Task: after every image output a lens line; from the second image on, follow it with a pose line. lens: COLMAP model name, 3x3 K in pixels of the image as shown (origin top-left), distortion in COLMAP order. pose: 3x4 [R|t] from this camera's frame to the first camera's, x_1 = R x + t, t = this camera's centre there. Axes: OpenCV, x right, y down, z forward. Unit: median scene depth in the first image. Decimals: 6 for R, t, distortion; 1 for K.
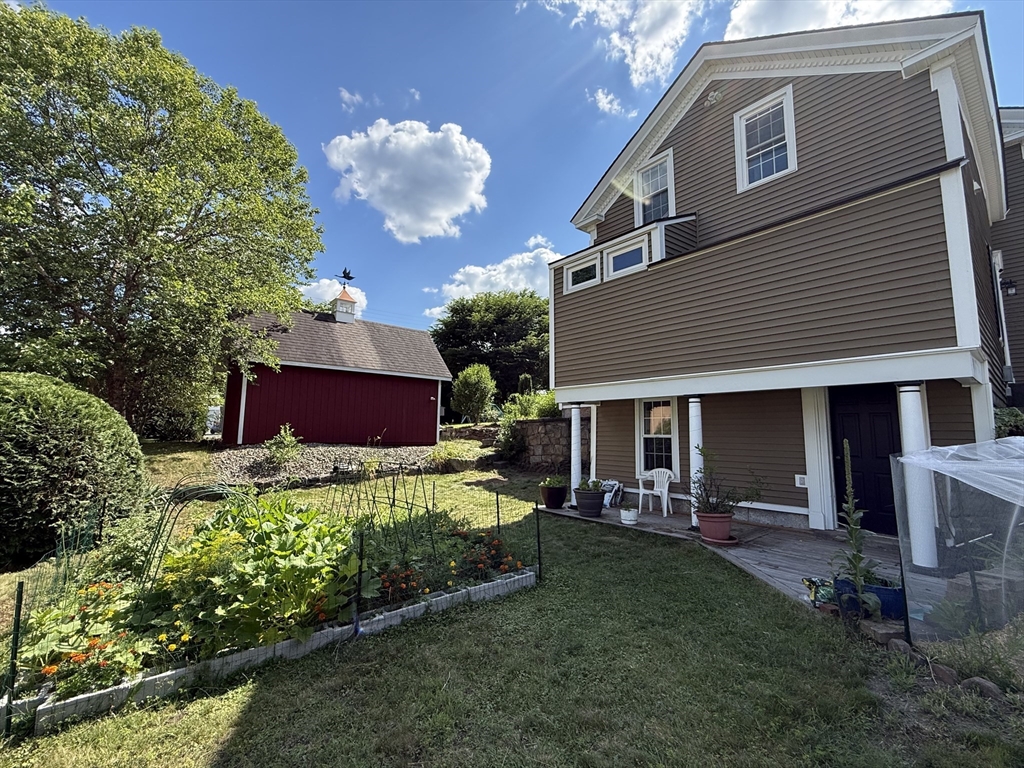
lens RADIAL K [[416.9, 0, 515.3], [0, 416.9, 385.4], [0, 0, 1]] dist [-0.000658, -0.000060]
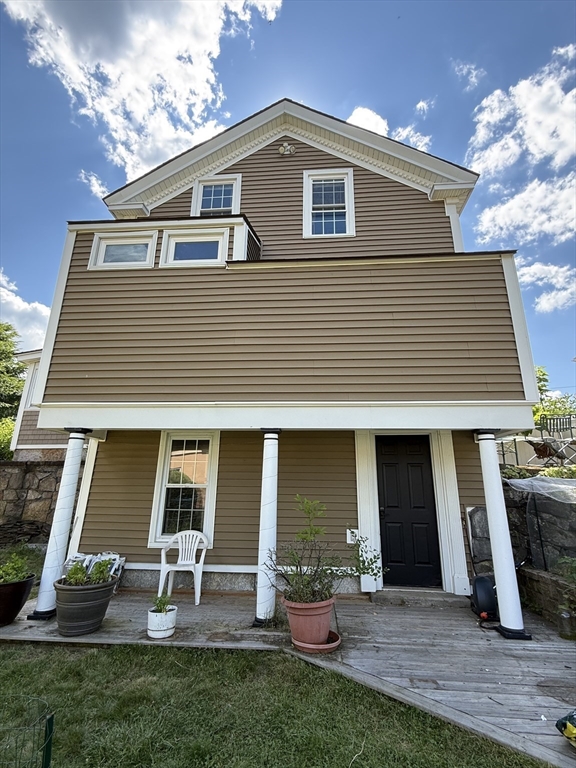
lens RADIAL K [[360.0, 0, 282.7], [0, 360.0, 382.5], [0, 0, 1]] dist [0.001069, -0.000956]
pose [[0.703287, 0.201598, 0.681723, -0.026540], [-0.085025, 0.975919, -0.200883, 0.061433], [-0.705804, 0.083315, 0.703491, 0.443910]]
